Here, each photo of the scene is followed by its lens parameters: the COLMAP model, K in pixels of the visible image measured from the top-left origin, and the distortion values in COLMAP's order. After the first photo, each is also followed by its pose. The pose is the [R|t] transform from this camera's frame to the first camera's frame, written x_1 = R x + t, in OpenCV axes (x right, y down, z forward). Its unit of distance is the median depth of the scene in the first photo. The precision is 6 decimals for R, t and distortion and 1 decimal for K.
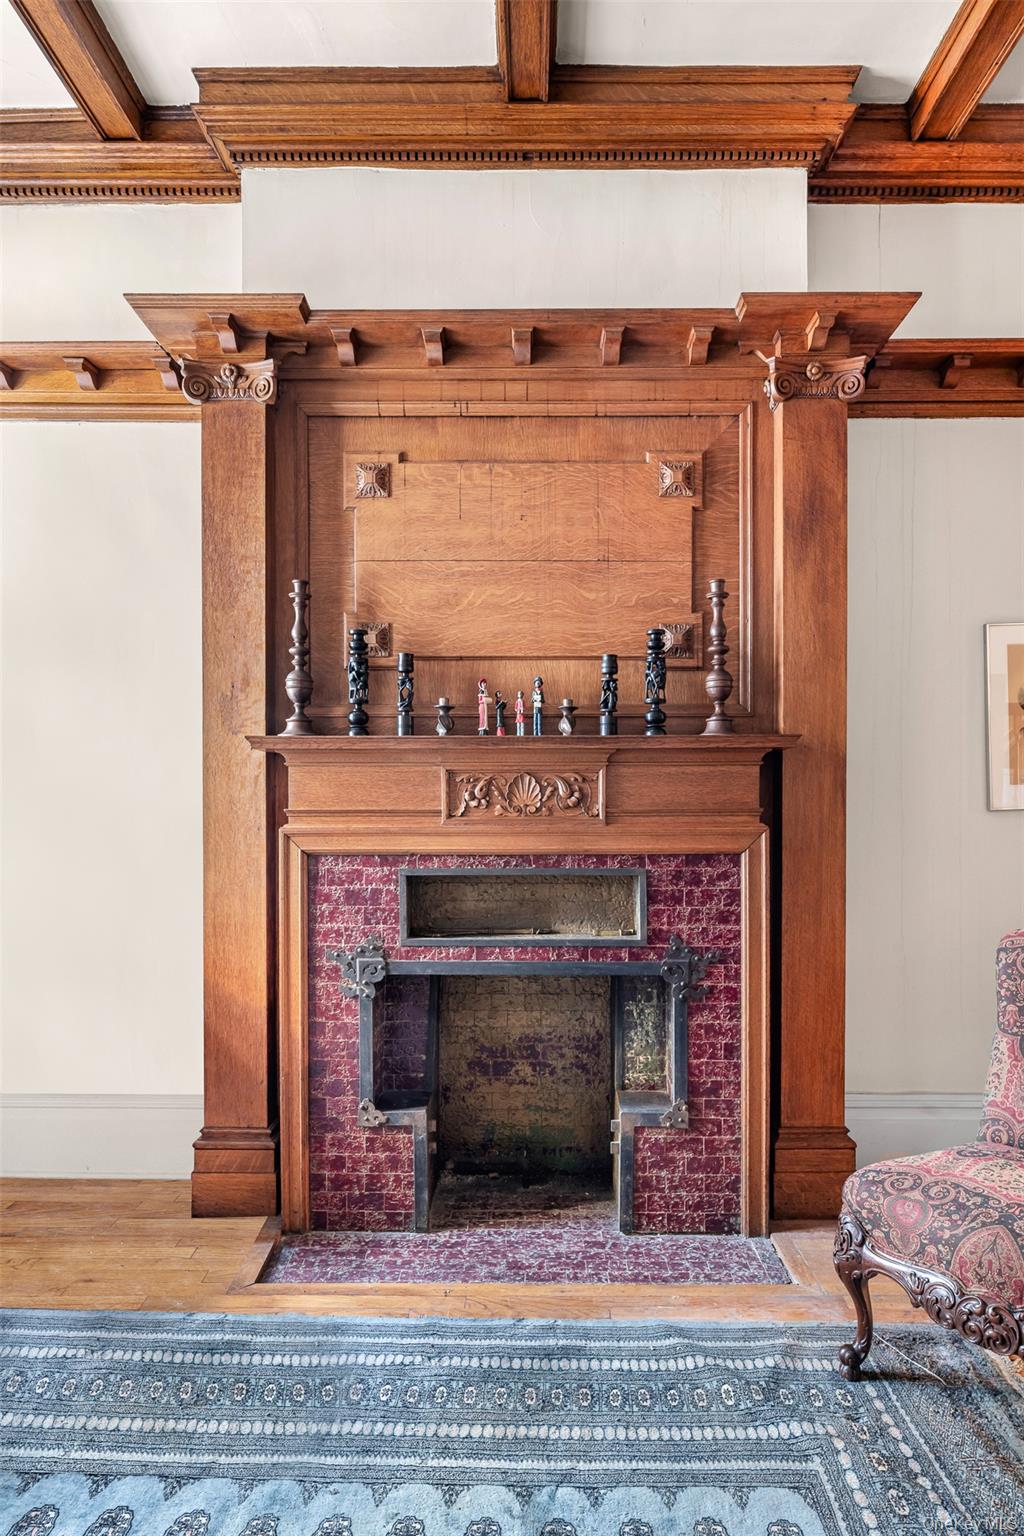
lens RADIAL K [[773.1, 0, 513.7], [0, 773.1, 760.1], [0, 0, 1]] dist [0.000541, -0.000062]
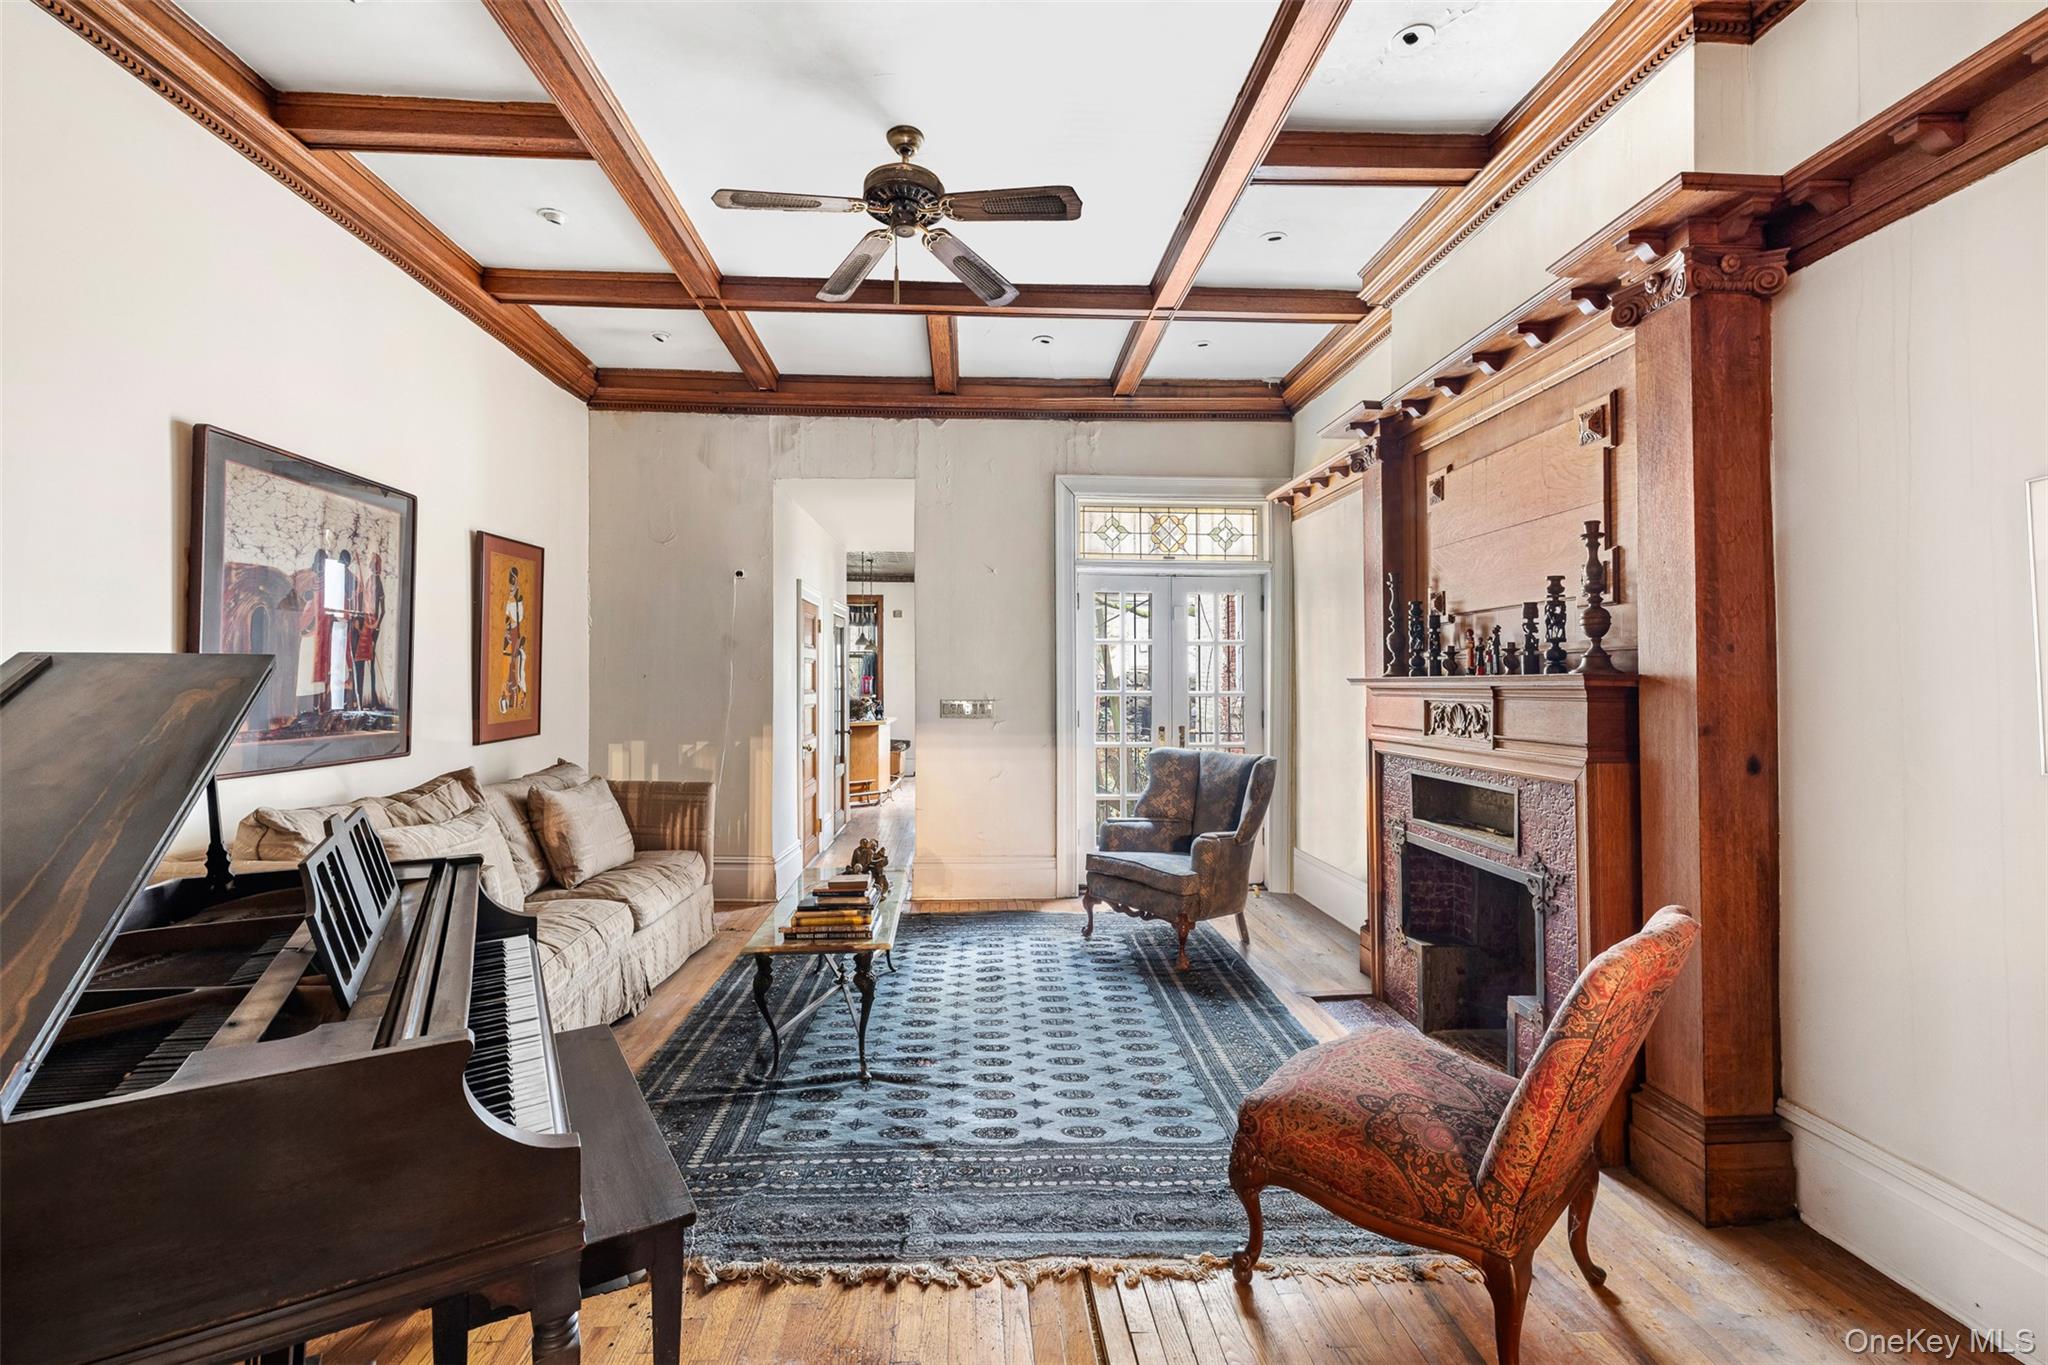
lens RADIAL K [[880.5, 0, 1024.0], [0, 880.5, 682.5], [0, 0, 1]] dist [0.000328, 0.000161]
pose [[0.068142, -0.001169, -0.997675, 1.349659], [-0.015694, 0.999874, -0.002243, -0.003886], [0.997552, 0.015810, 0.068115, 0.162694]]
